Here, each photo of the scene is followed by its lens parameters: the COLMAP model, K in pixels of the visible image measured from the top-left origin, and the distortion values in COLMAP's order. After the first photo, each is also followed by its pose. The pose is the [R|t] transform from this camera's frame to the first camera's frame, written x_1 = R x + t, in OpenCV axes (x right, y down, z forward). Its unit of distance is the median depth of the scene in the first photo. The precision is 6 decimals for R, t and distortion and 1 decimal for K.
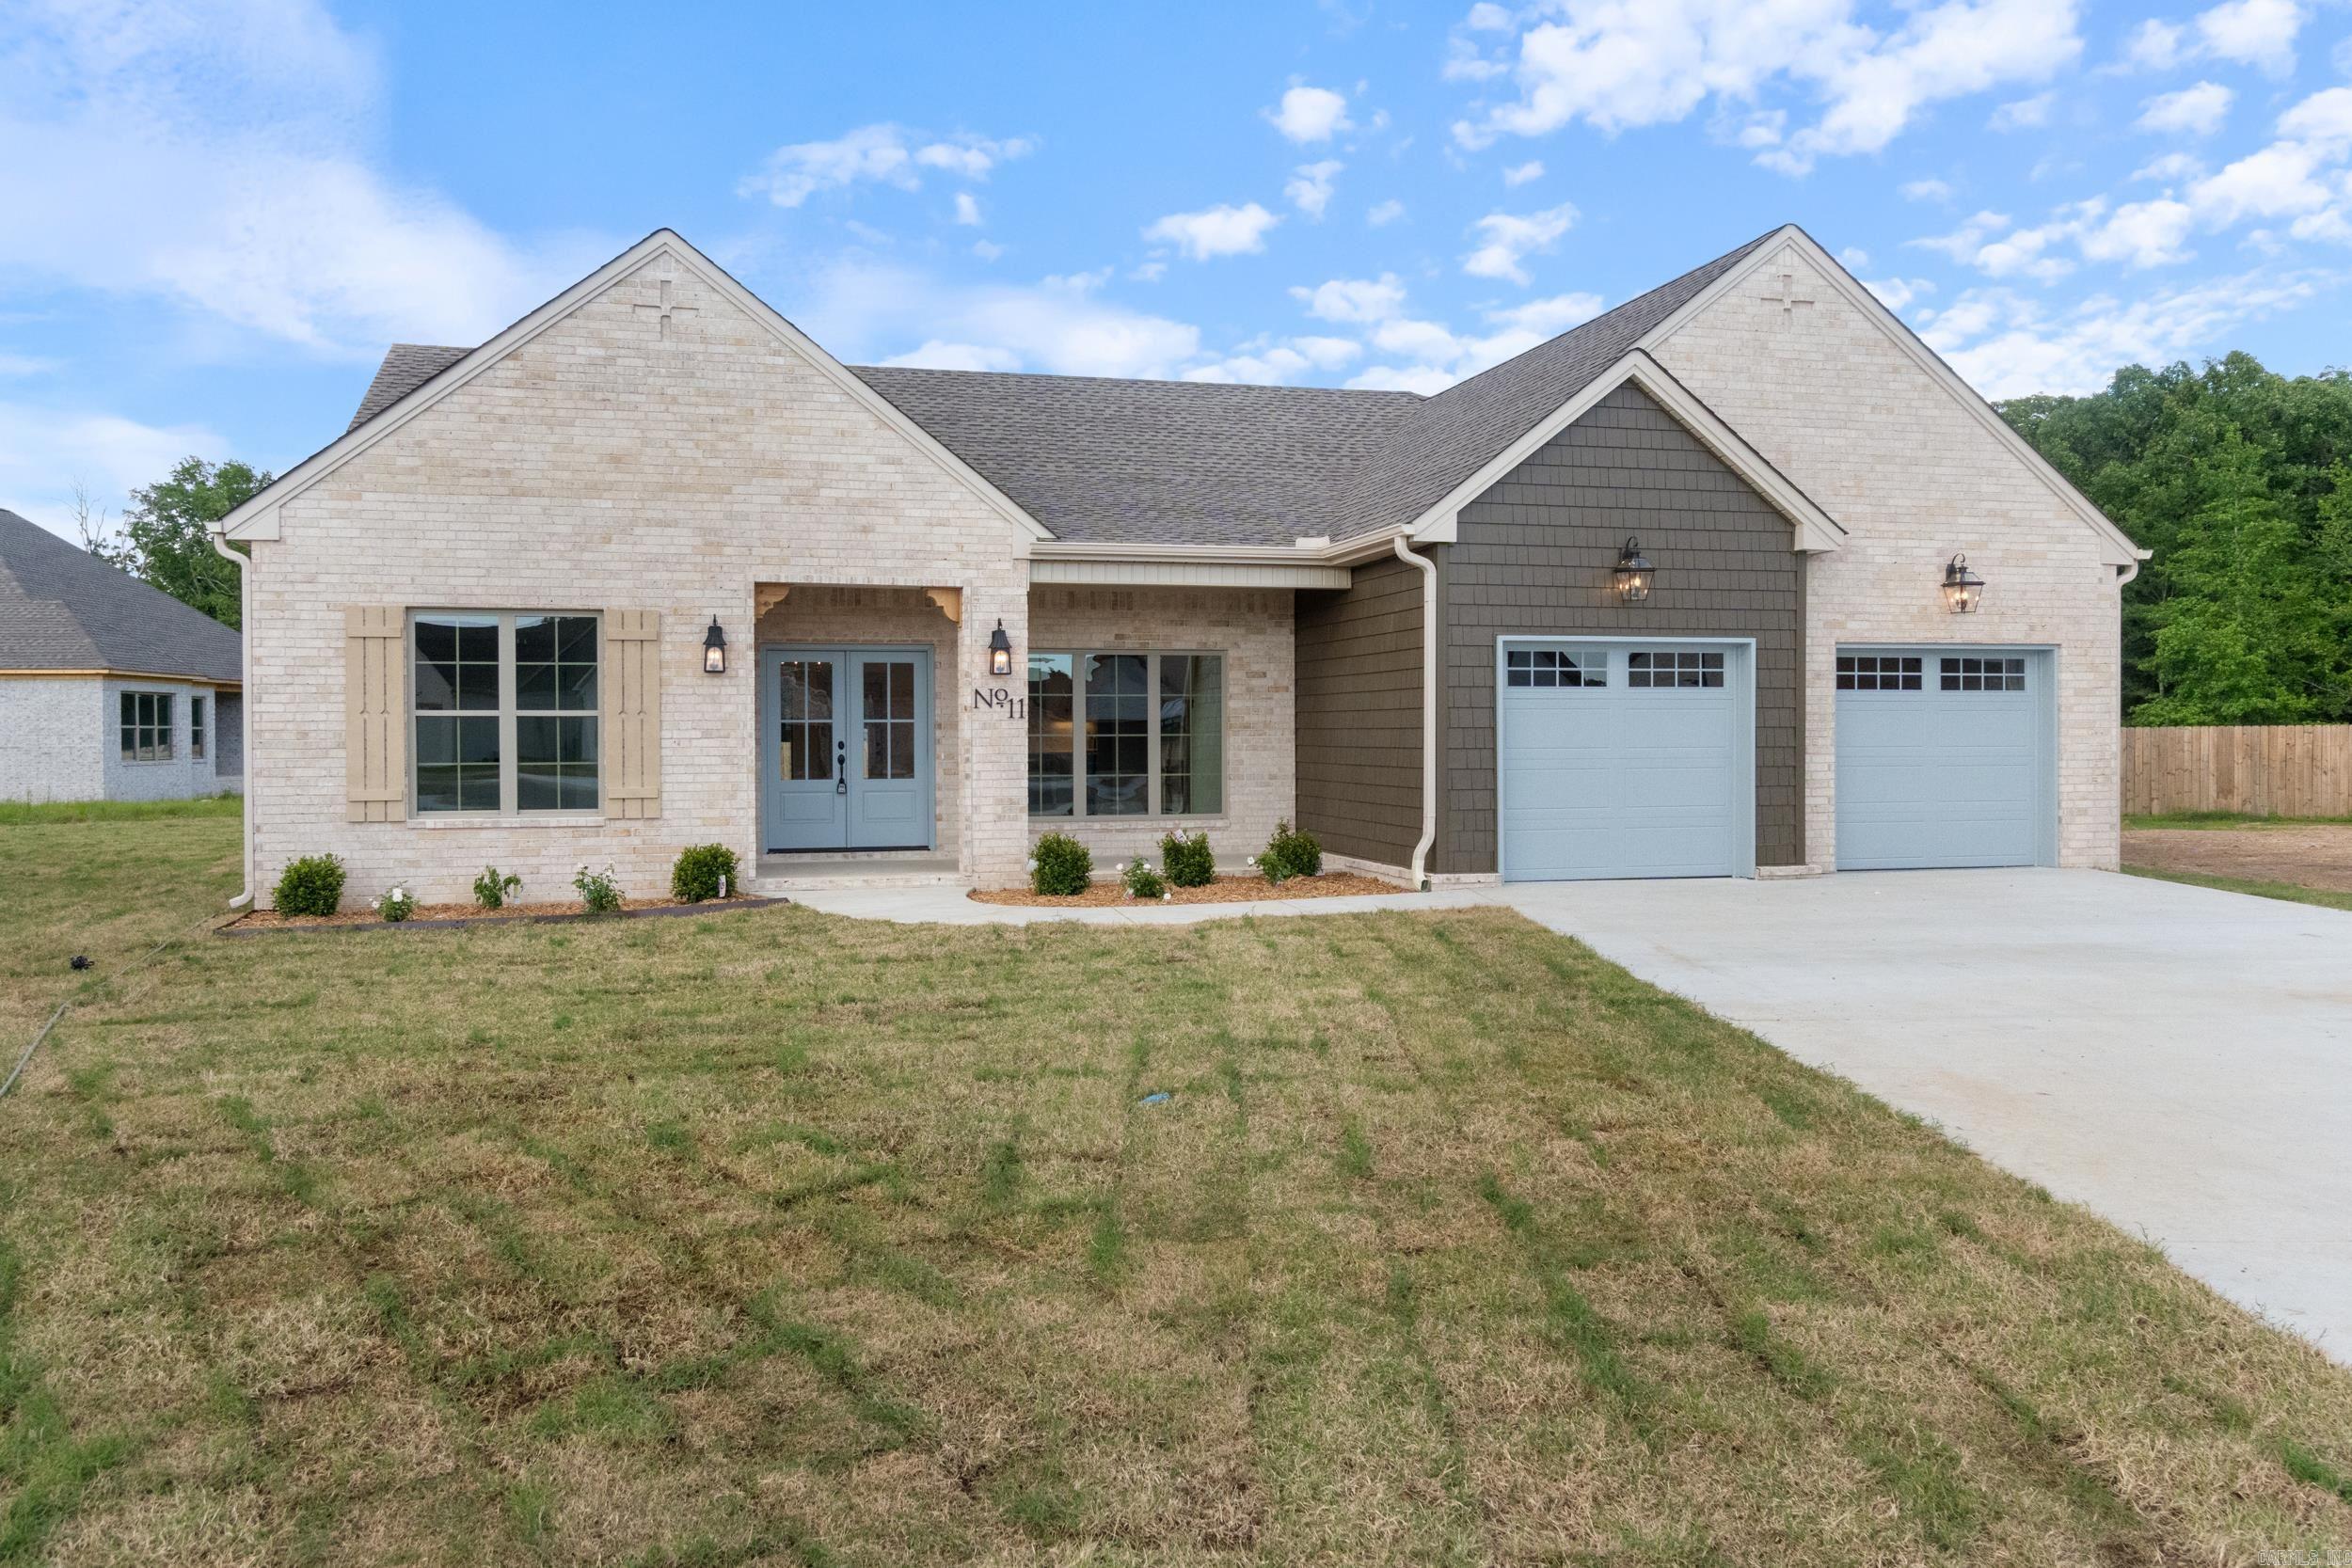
lens RADIAL K [[1662.0, 0, 1166.7], [0, 1662.0, 785.9], [0, 0, 1]] dist [-0.000432, -0.000855]
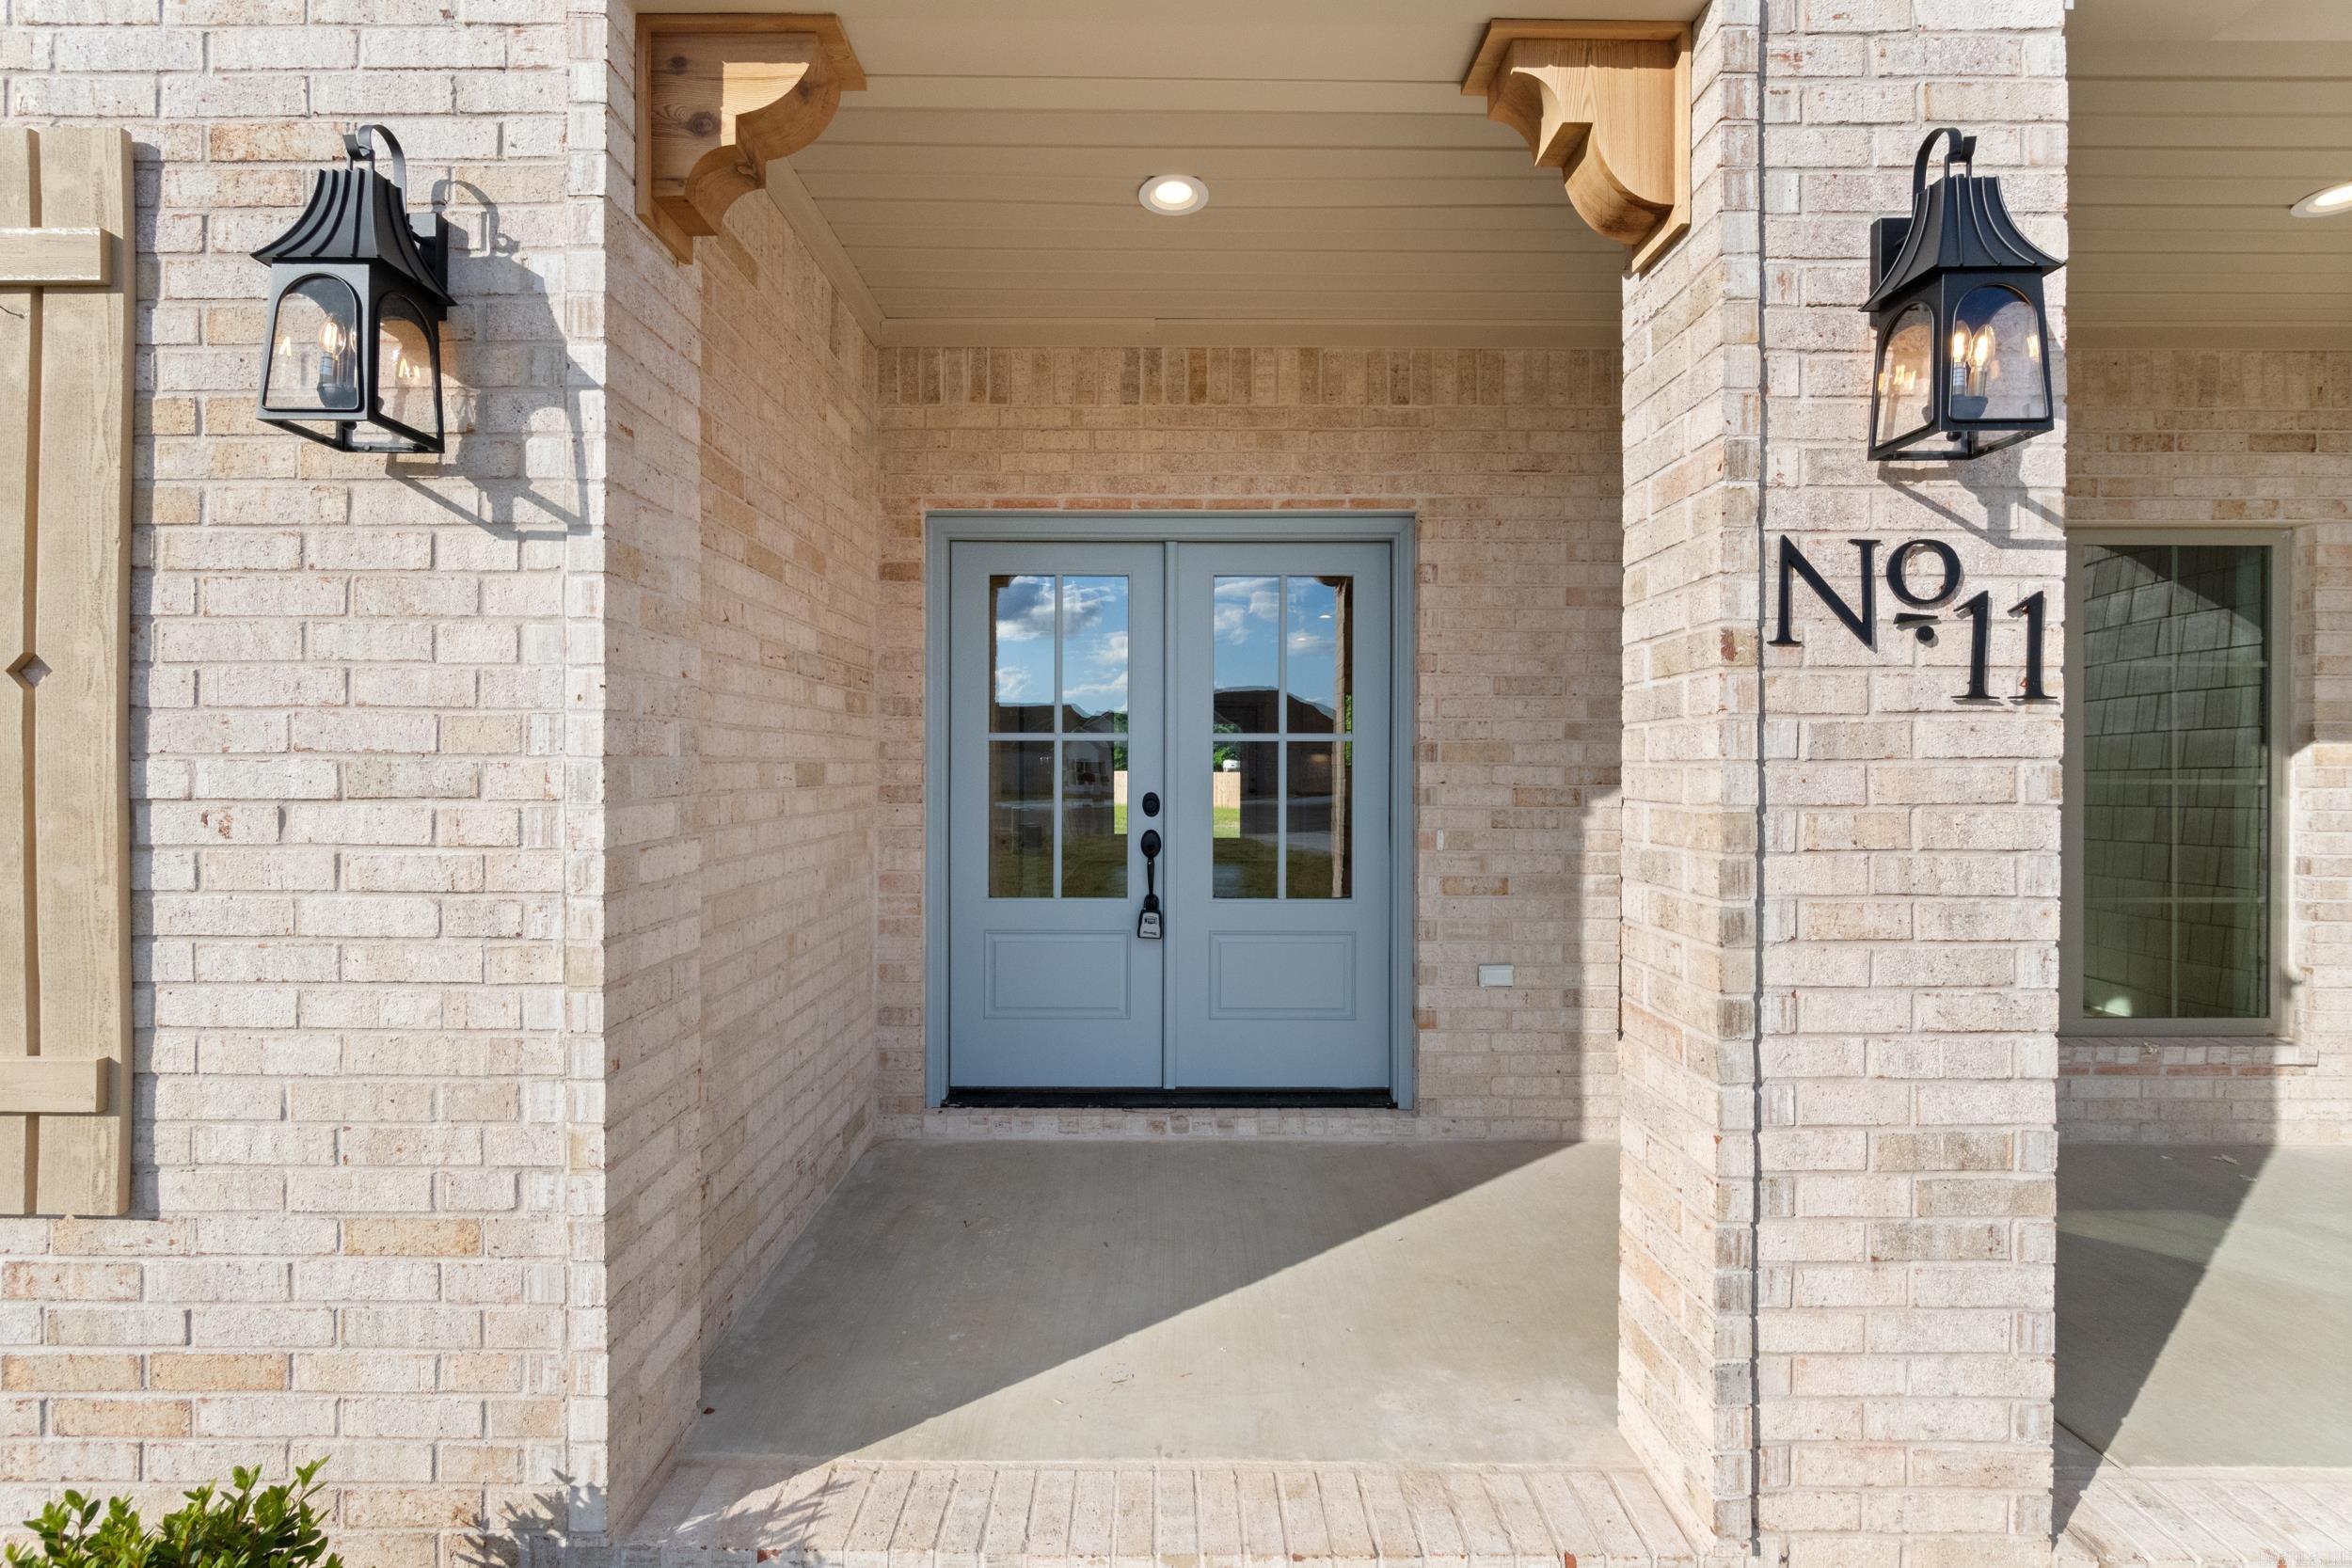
lens RADIAL K [[1018.1, 0, 1168.4], [0, 1018.1, 768.8], [0, 0, 1]] dist [-0.003262, -0.000273]
pose [[0.967864, 0.006263, -0.251395, -0.159008], [-0.013274, 0.999569, -0.026200, -0.030666], [0.251122, 0.028695, 0.967530, 0.915352]]
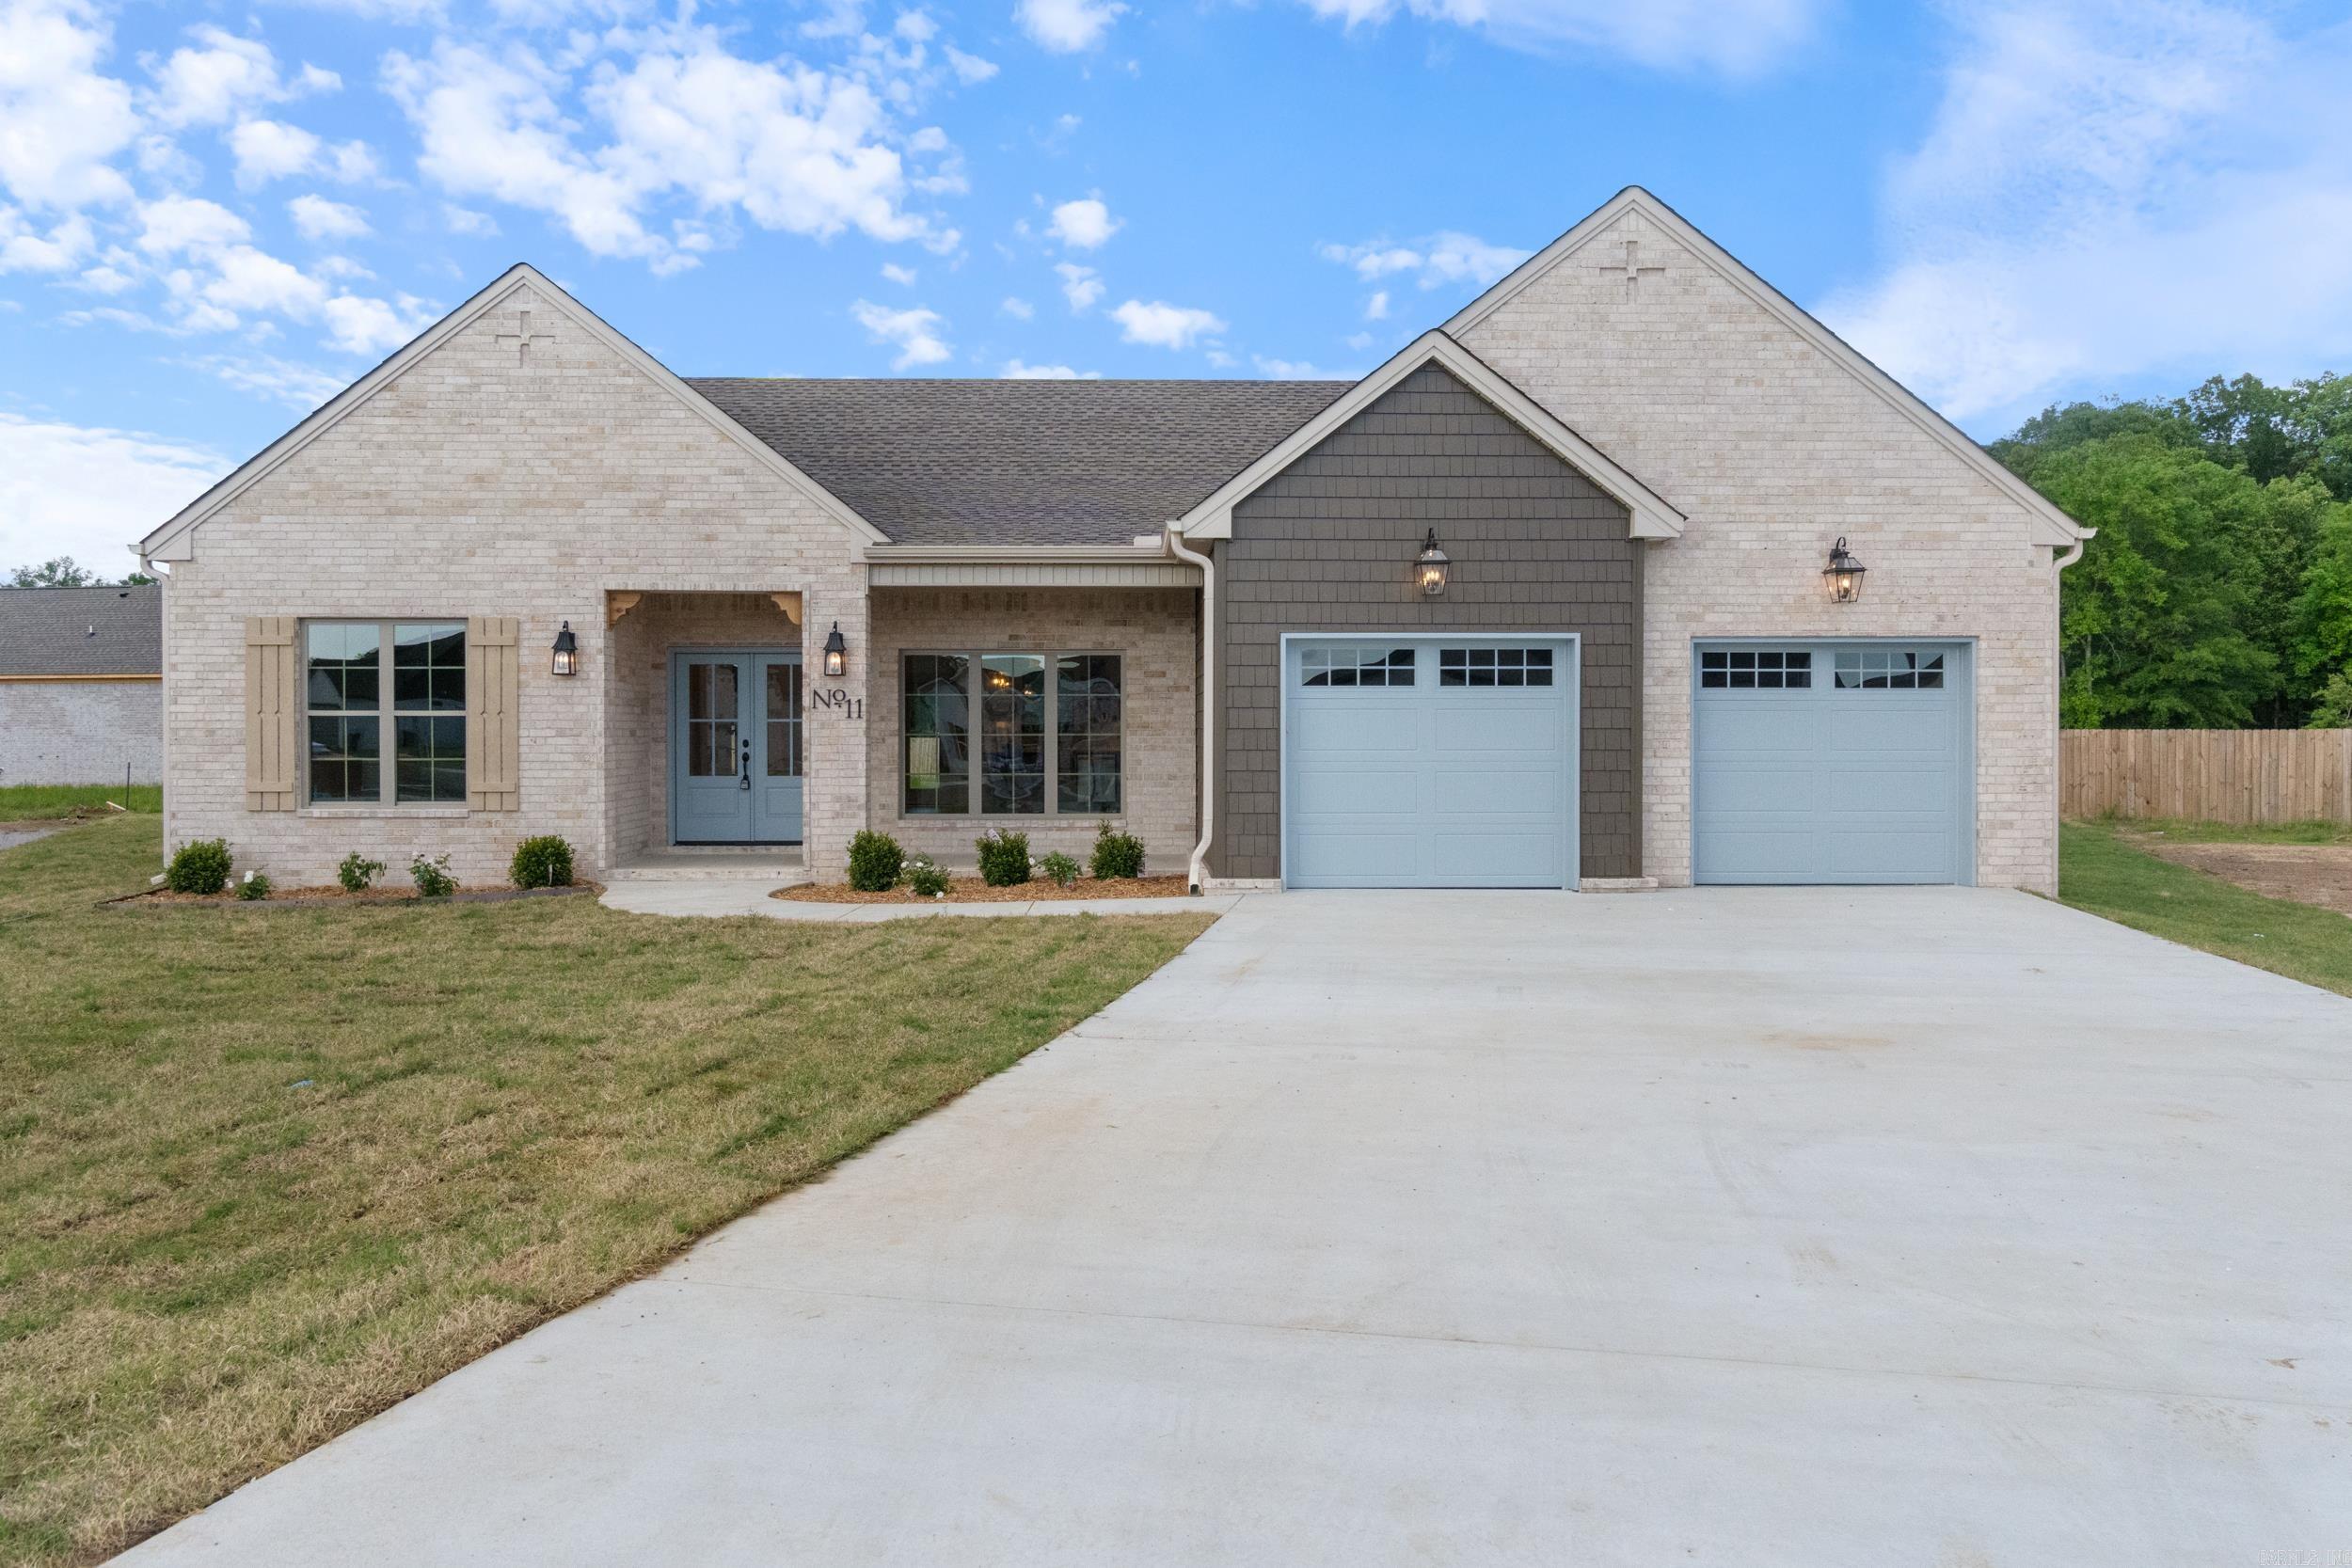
lens RADIAL K [[1662.0, 0, 1166.7], [0, 1662.0, 785.9], [0, 0, 1]] dist [-0.000432, -0.000855]
pose [[0.976024, 0.009854, -0.217440, 0.339596], [-0.009552, 0.999951, 0.002439, -0.003294], [0.217454, -0.000303, 0.976071, 0.039909]]
